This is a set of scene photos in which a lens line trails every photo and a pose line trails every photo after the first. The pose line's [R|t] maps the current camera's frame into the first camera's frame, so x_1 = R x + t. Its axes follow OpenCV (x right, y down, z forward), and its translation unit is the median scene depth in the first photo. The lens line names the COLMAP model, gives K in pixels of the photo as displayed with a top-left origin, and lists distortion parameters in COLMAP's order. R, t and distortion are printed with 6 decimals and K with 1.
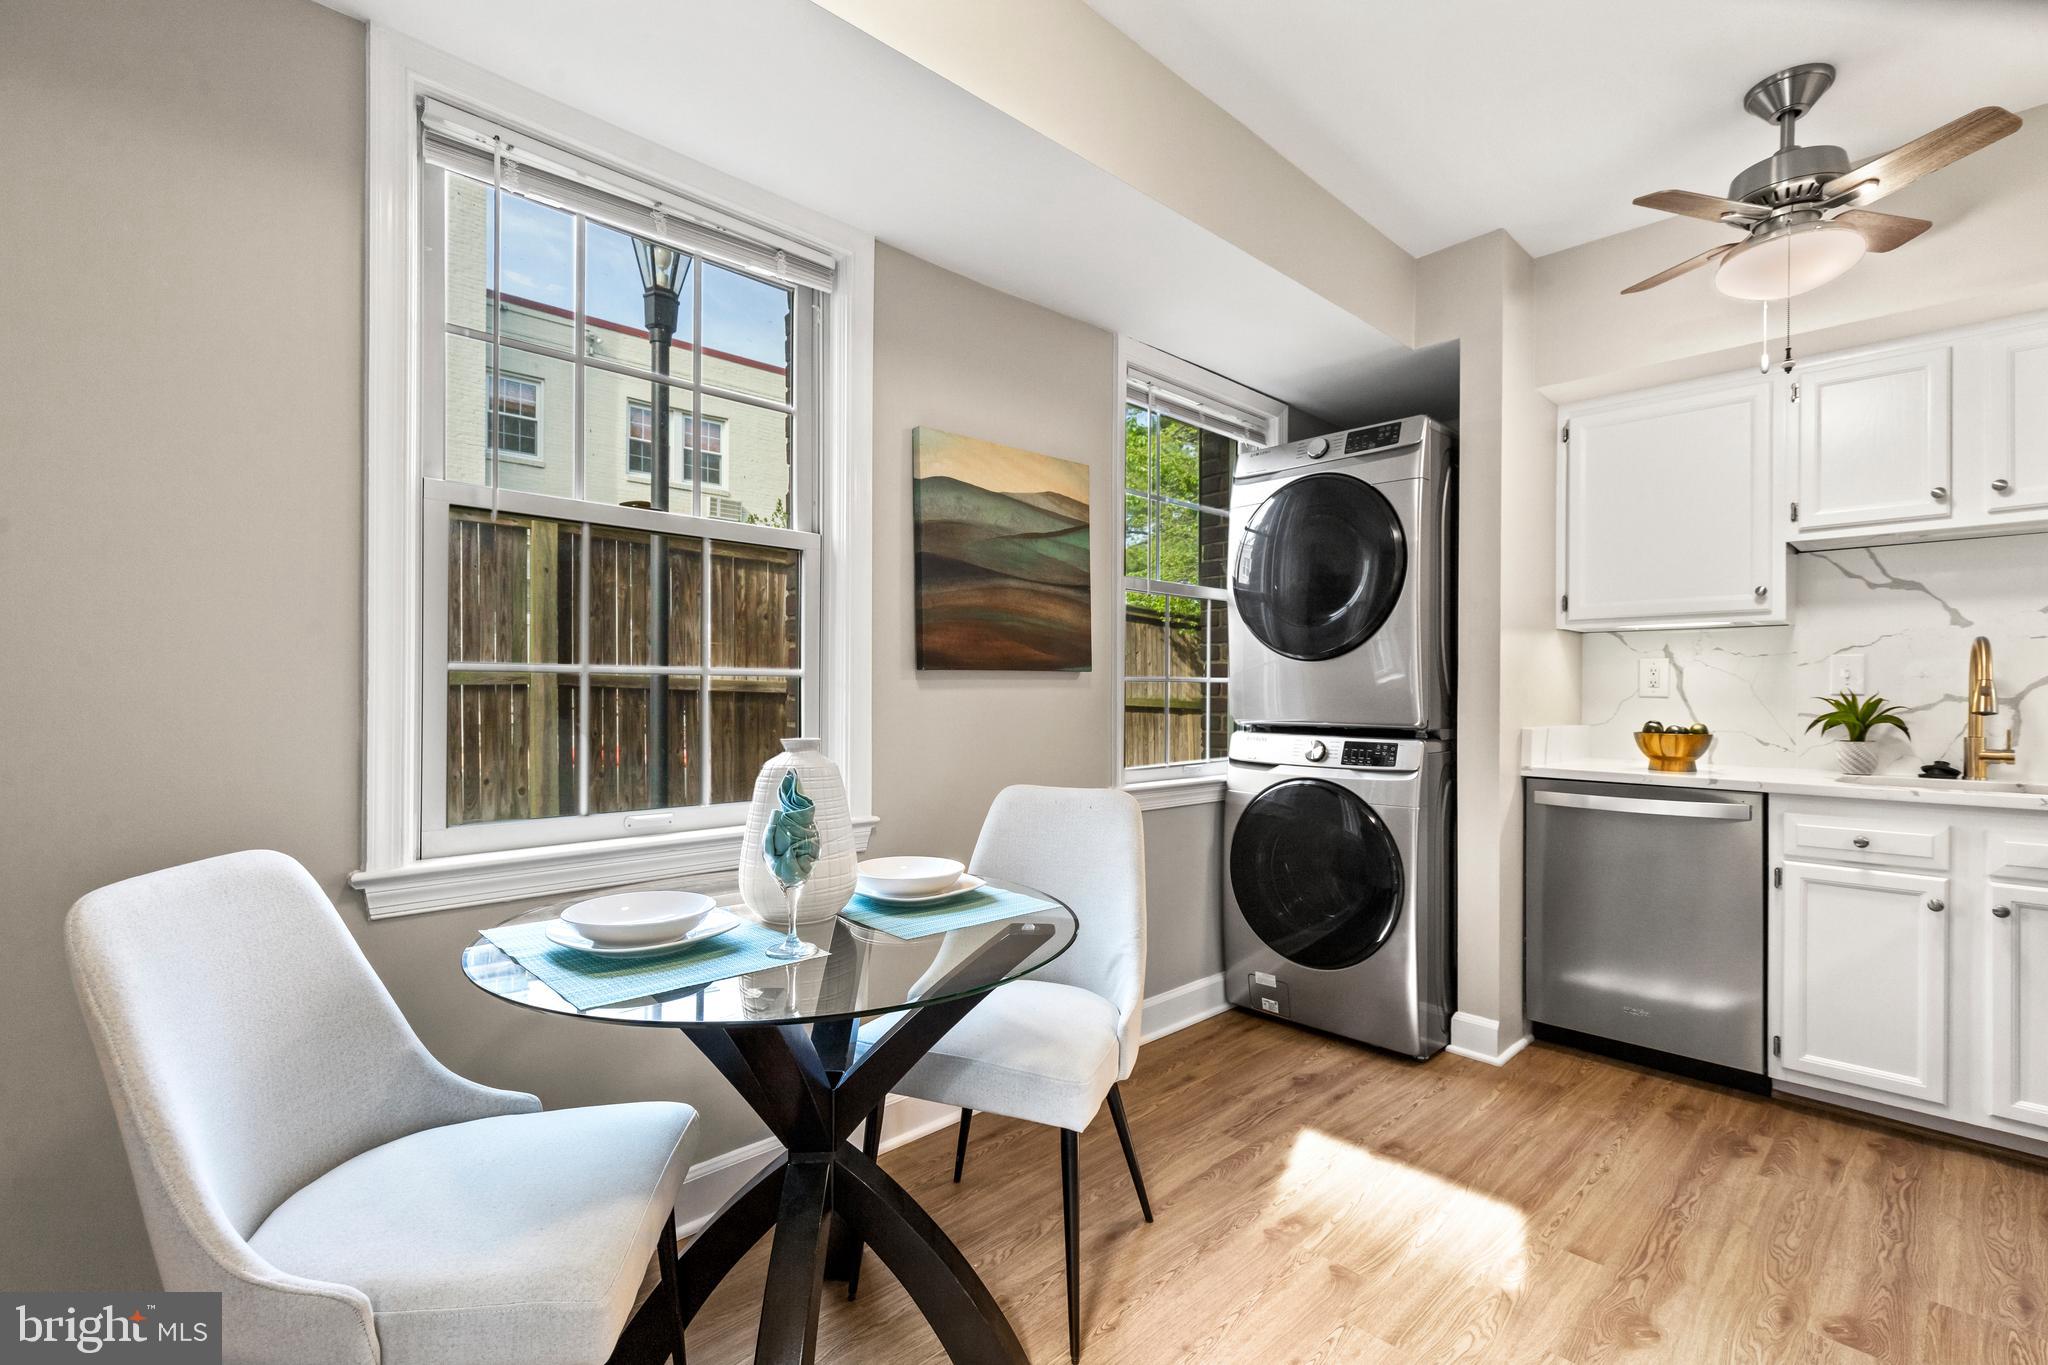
lens RADIAL K [[908.4, 0, 1053.5], [0, 908.4, 685.9], [0, 0, 1]] dist [0.003164, 0.000015]
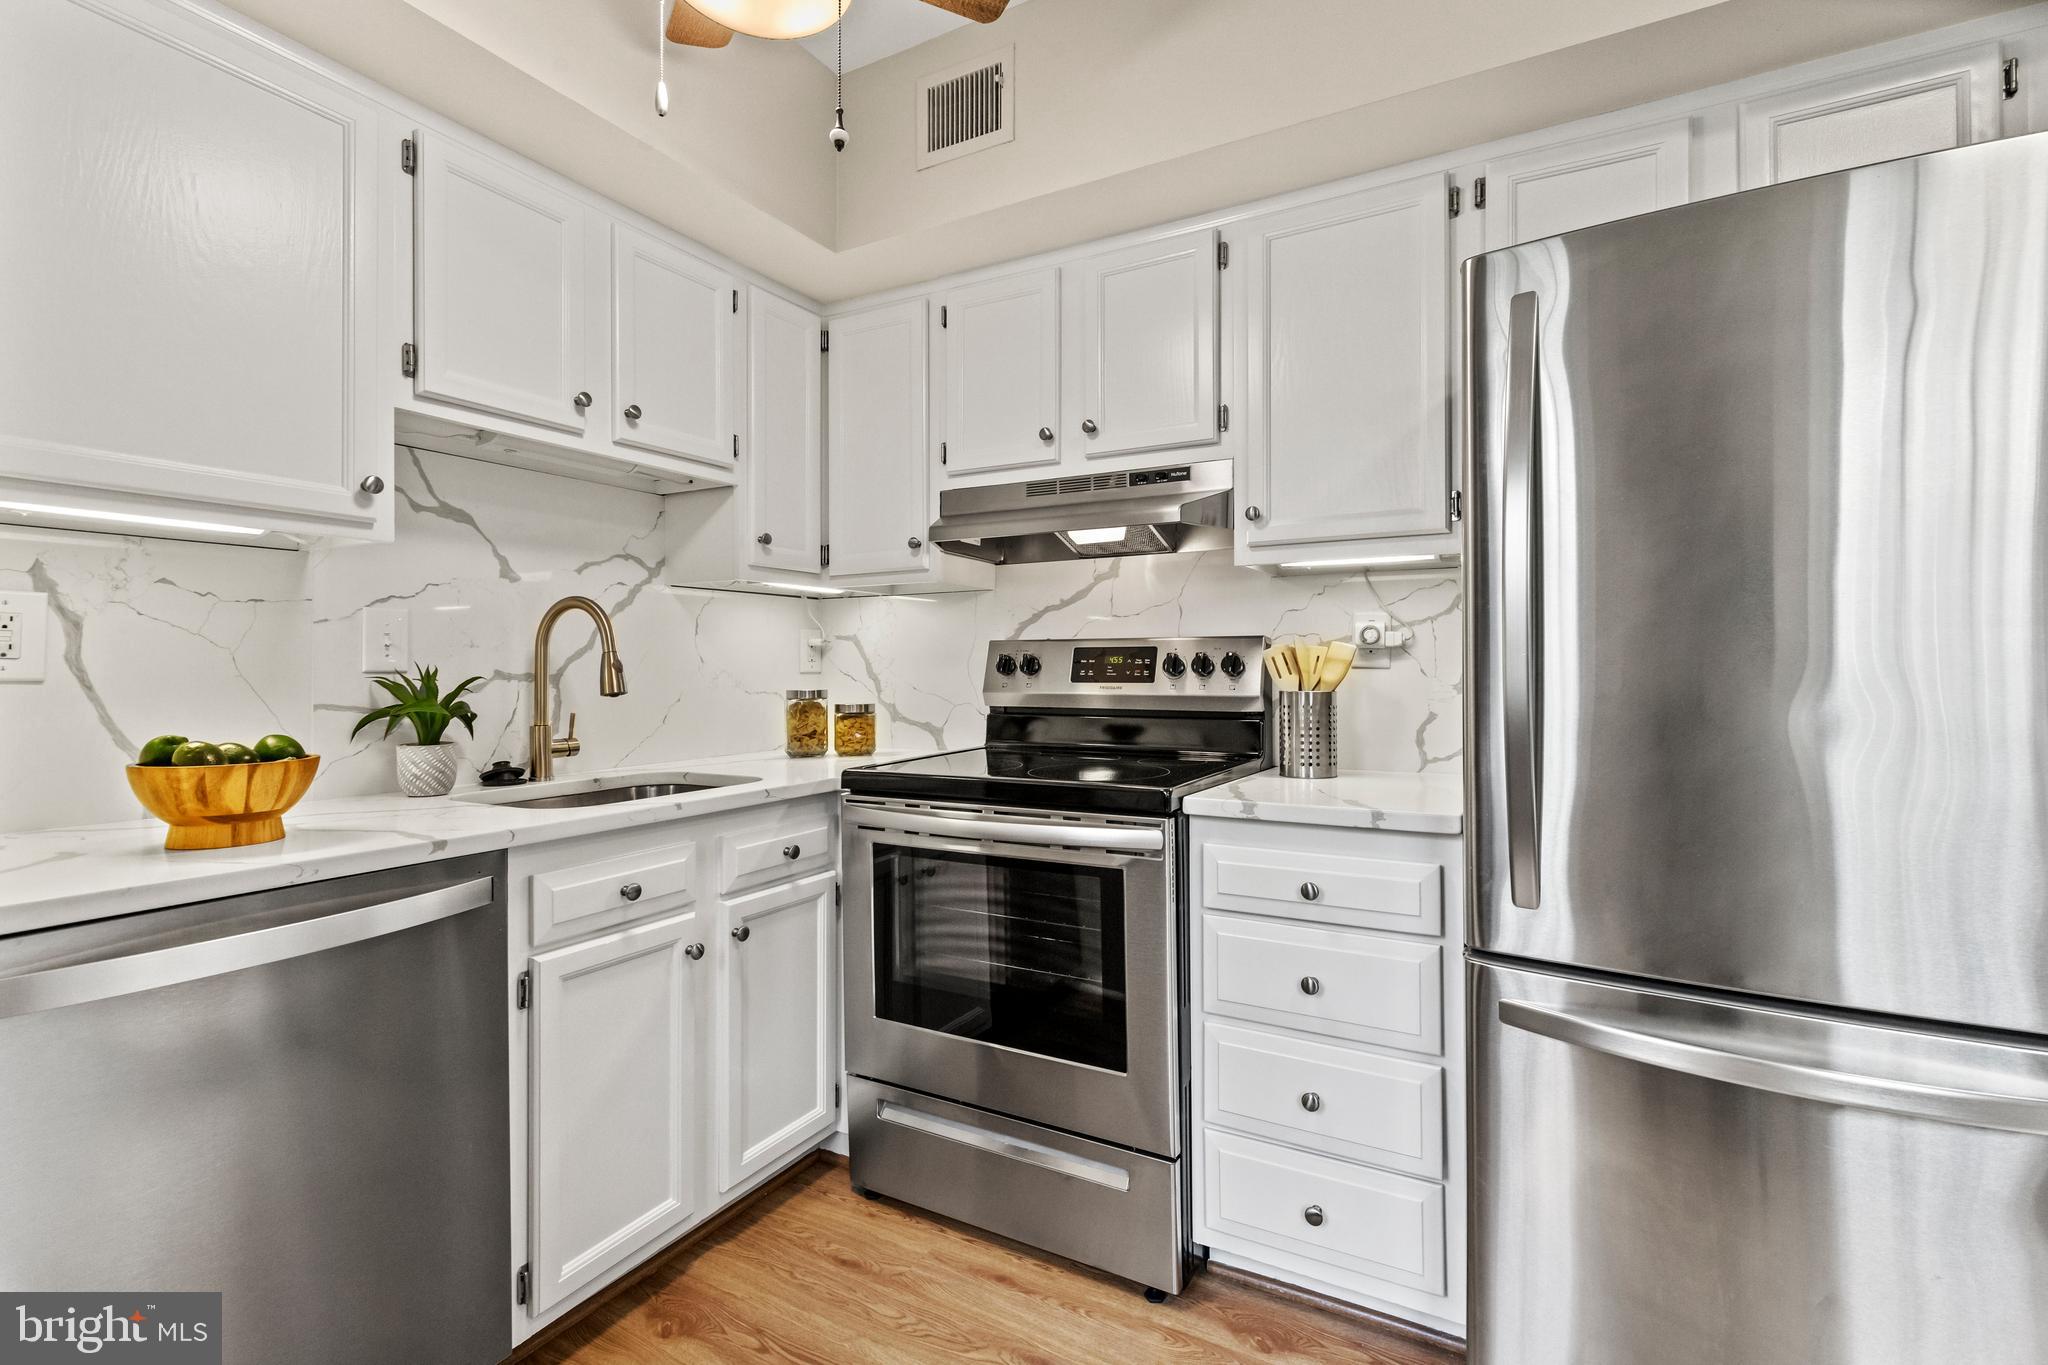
lens RADIAL K [[929.3, 0, 1032.7], [0, 929.3, 659.1], [0, 0, 1]] dist [0.004665, 0.000187]
pose [[-0.287092, 0.004491, 0.957892, 0.129660], [-0.004840, 0.999969, -0.006139, 0.002679], [-0.957891, -0.006398, -0.287062, 0.812800]]
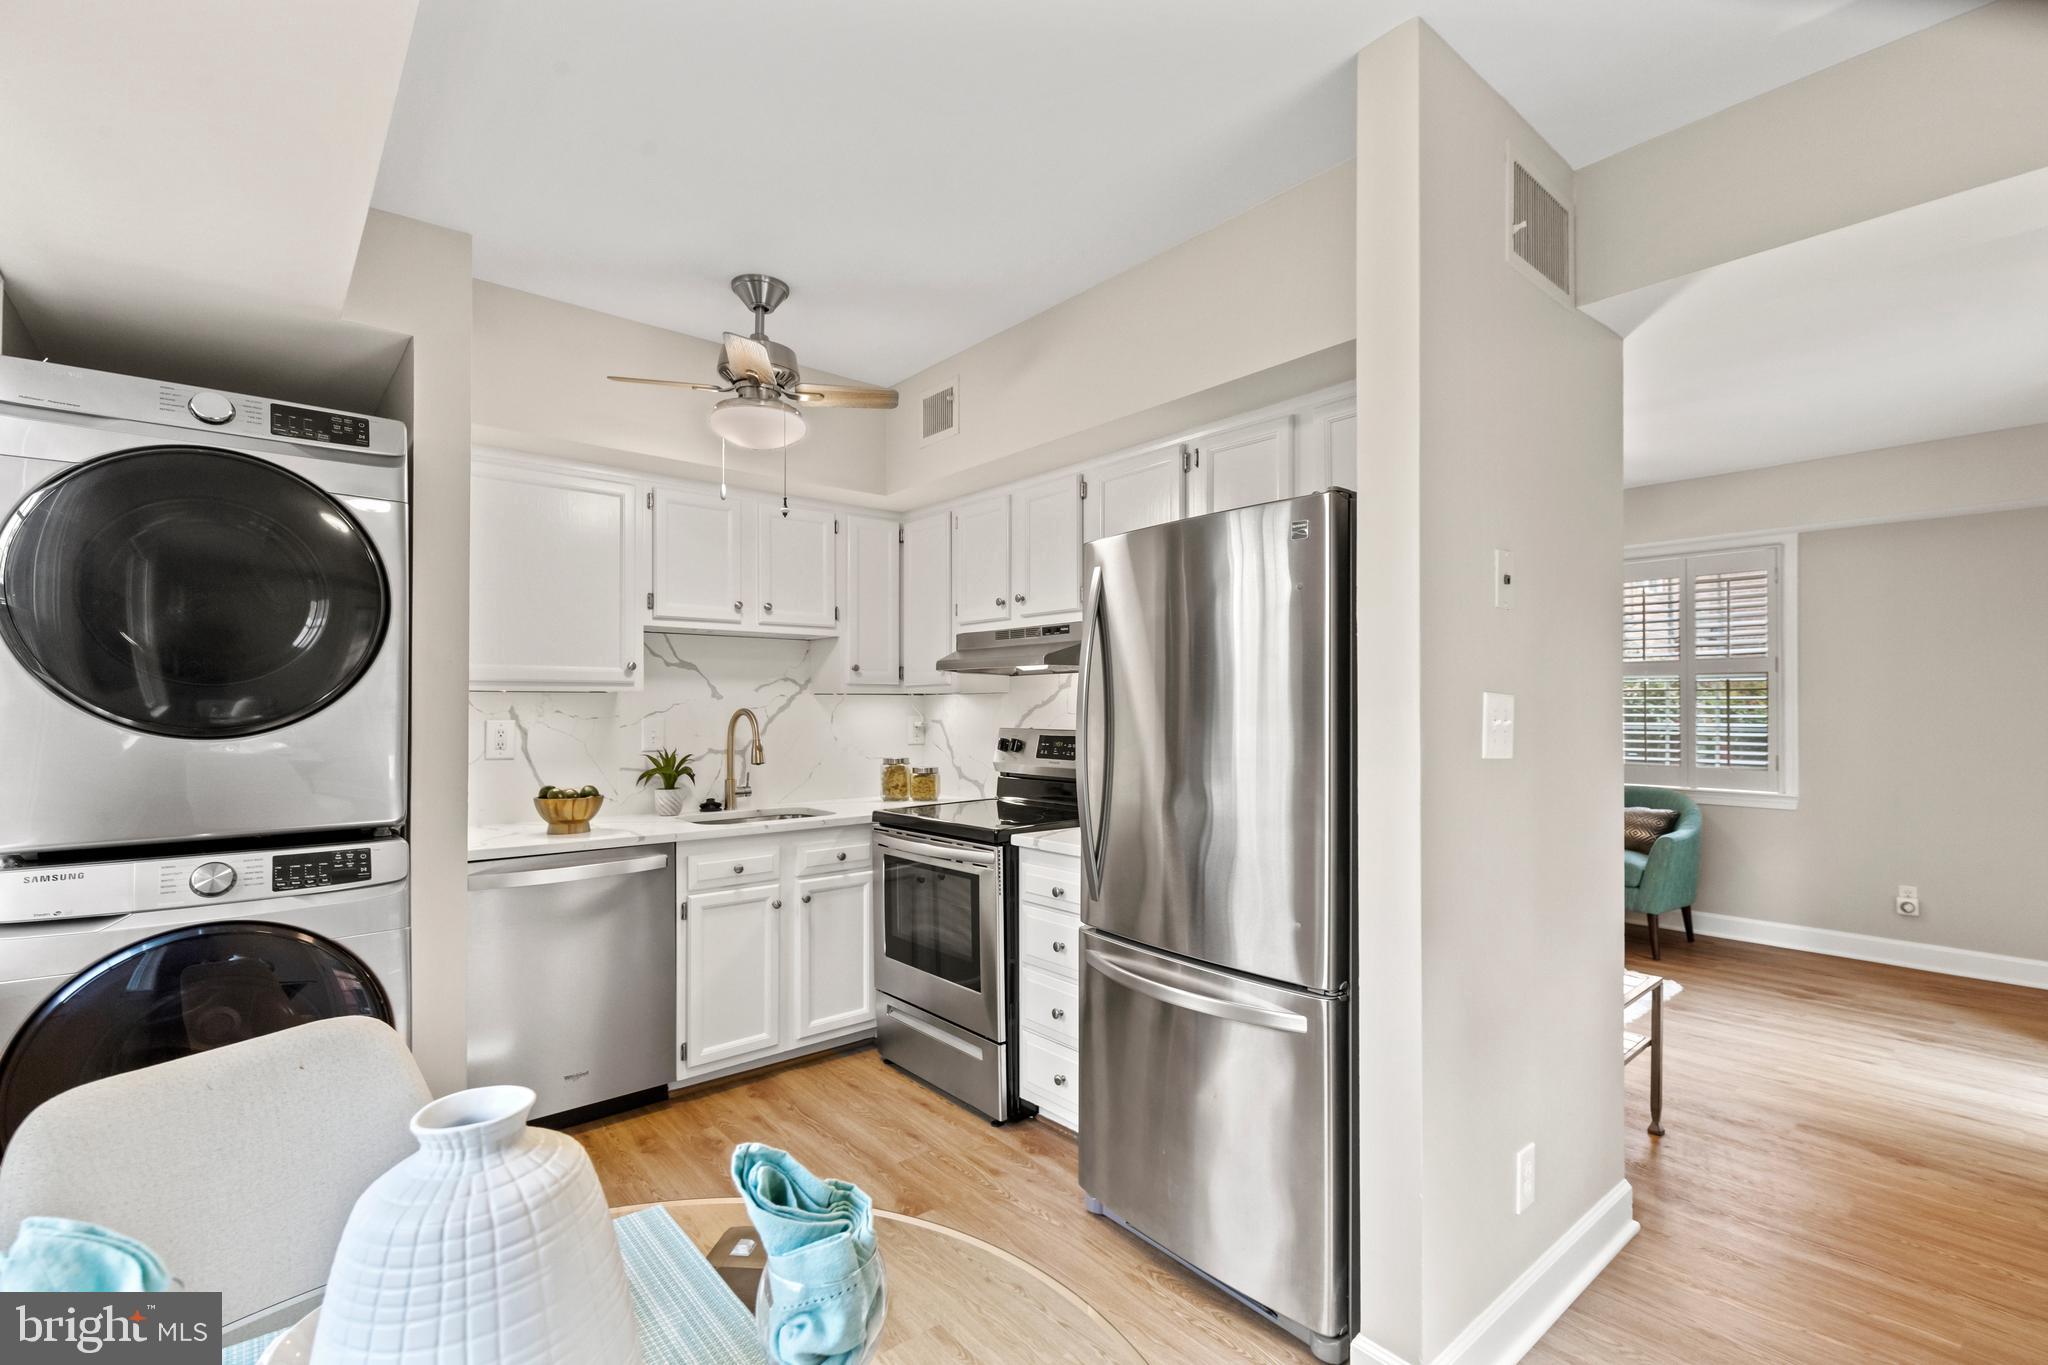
lens RADIAL K [[928.5, 0, 1026.7], [0, 928.5, 695.9], [0, 0, 1]] dist [0.007770, 0.000233]
pose [[0.076216, 0.006144, 0.997072, -0.372335], [-0.002054, 0.999980, -0.006005, -0.062902], [-0.997089, -0.001591, 0.076227, 0.430247]]
